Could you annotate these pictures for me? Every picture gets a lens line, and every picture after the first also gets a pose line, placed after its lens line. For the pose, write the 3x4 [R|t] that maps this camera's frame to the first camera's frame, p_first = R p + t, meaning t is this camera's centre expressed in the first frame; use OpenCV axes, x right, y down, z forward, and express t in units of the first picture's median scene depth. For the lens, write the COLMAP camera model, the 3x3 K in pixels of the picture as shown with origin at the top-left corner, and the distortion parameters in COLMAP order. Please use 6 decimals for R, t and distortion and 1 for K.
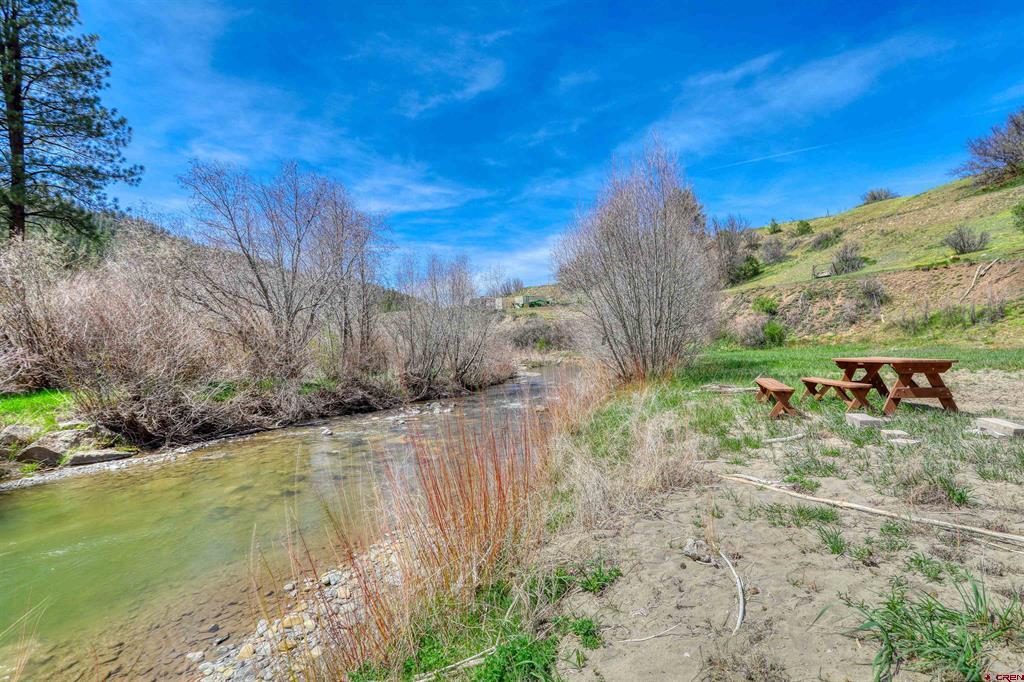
lens RADIAL K [[484.0, 0, 514.1], [0, 484.0, 345.1], [0, 0, 1]] dist [0.001093, 0.002143]
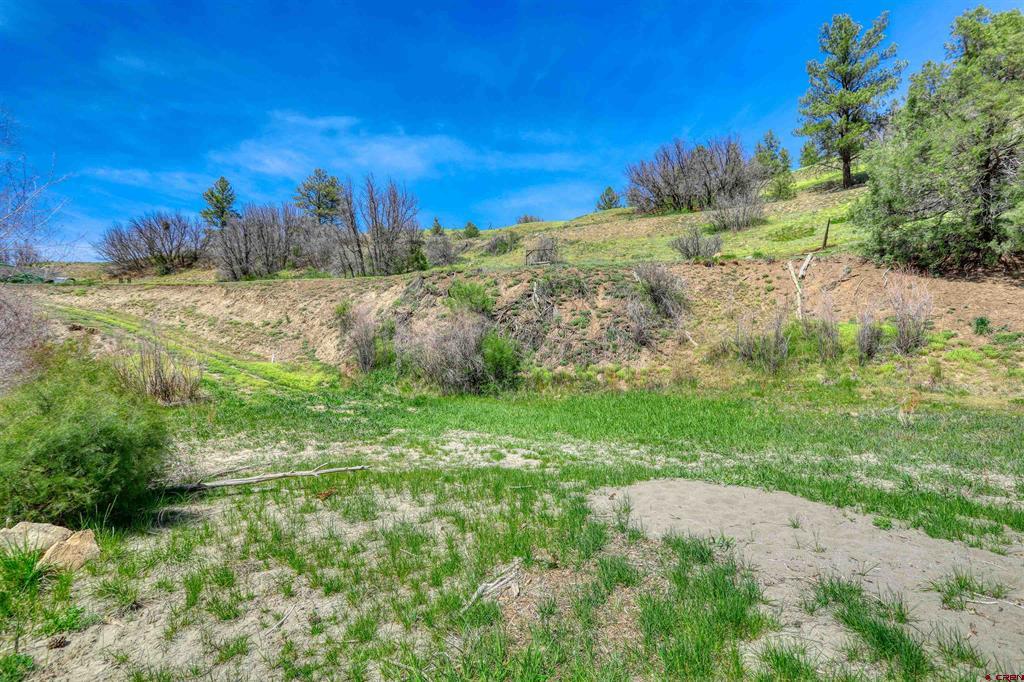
lens RADIAL K [[484.0, 0, 514.1], [0, 484.0, 345.1], [0, 0, 1]] dist [0.001093, 0.002143]
pose [[0.759805, 0.058612, 0.647503, 0.265868], [-0.028415, 0.997970, -0.056994, -0.012405], [-0.649530, 0.024906, 0.759928, 0.668773]]
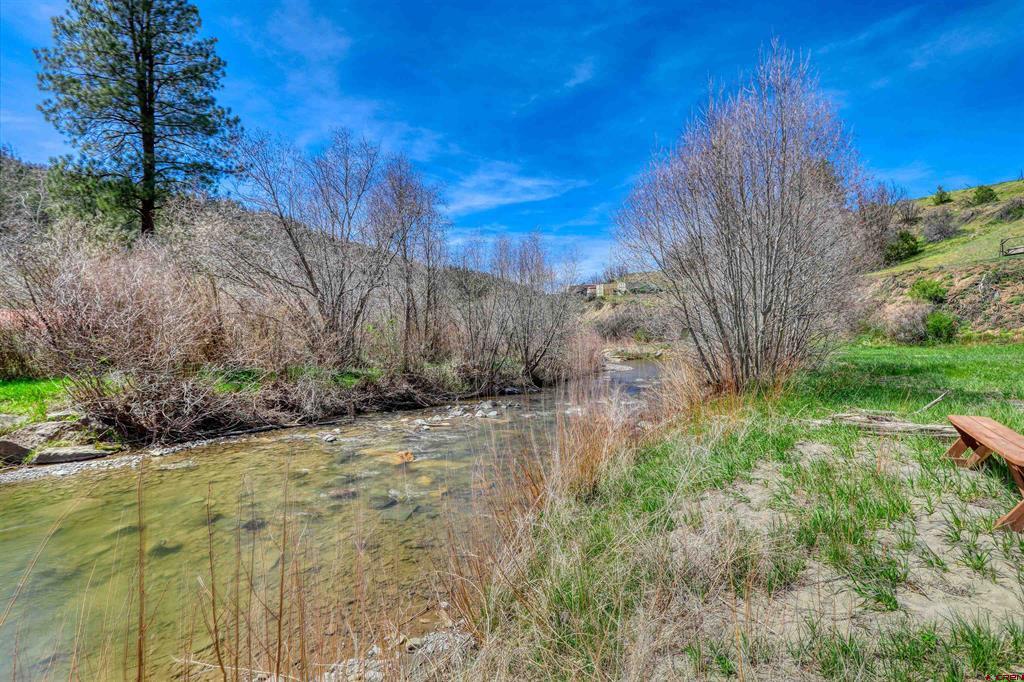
lens RADIAL K [[484.0, 0, 514.1], [0, 484.0, 345.1], [0, 0, 1]] dist [0.001093, 0.002143]
pose [[0.976387, 0.024058, -0.214685, 0.032927], [-0.018643, 0.999456, 0.027213, -0.002719], [0.215223, -0.022568, 0.976304, 0.085202]]
